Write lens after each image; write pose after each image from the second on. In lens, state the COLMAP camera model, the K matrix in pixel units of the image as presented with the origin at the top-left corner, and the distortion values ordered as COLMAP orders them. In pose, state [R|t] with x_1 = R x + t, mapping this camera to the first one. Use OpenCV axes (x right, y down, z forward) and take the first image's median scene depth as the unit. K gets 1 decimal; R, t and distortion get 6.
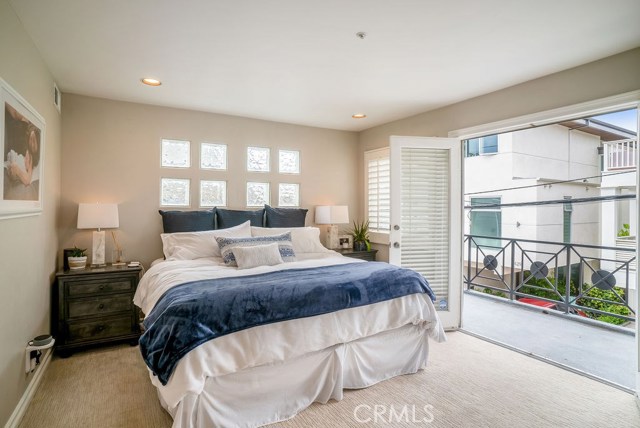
lens RADIAL K [[332.3, 0, 318.8], [0, 332.3, 211.2], [0, 0, 1]] dist [-0.033956, 0.011689]
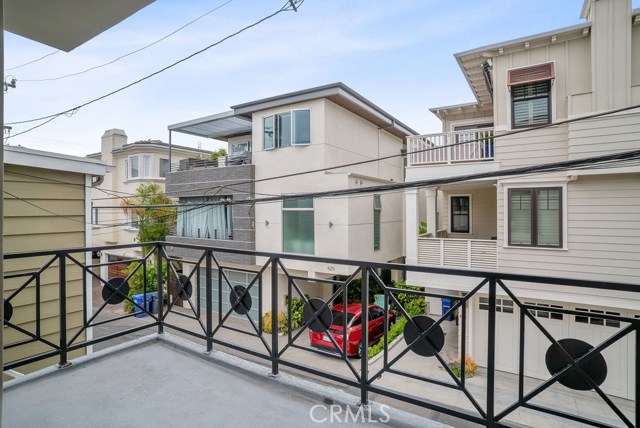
lens RADIAL K [[332.3, 0, 321.7], [0, 332.3, 212.6], [0, 0, 1]] dist [-0.033956, 0.011689]
pose [[0.888897, -0.009911, 0.458000, 0.548066], [0.013019, 0.999909, -0.003630, 0.032261], [-0.457922, 0.009189, 0.888945, 0.668698]]
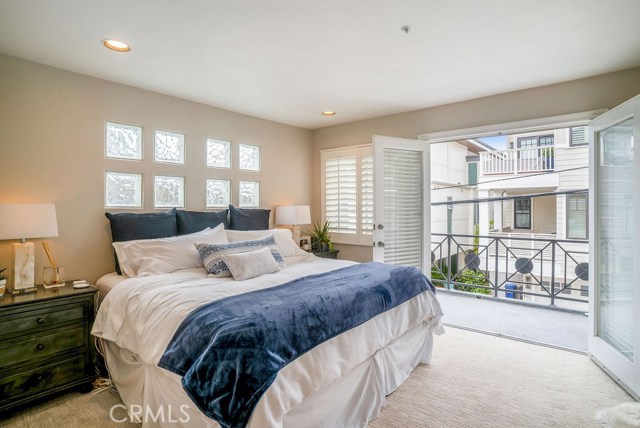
lens RADIAL K [[332.3, 0, 317.8], [0, 332.3, 211.4], [0, 0, 1]] dist [-0.033956, 0.011689]
pose [[0.944766, -0.011323, 0.327551, -0.261863], [0.011653, 0.999932, 0.000954, -0.000943], [-0.327539, 0.002916, 0.944833, 0.102351]]
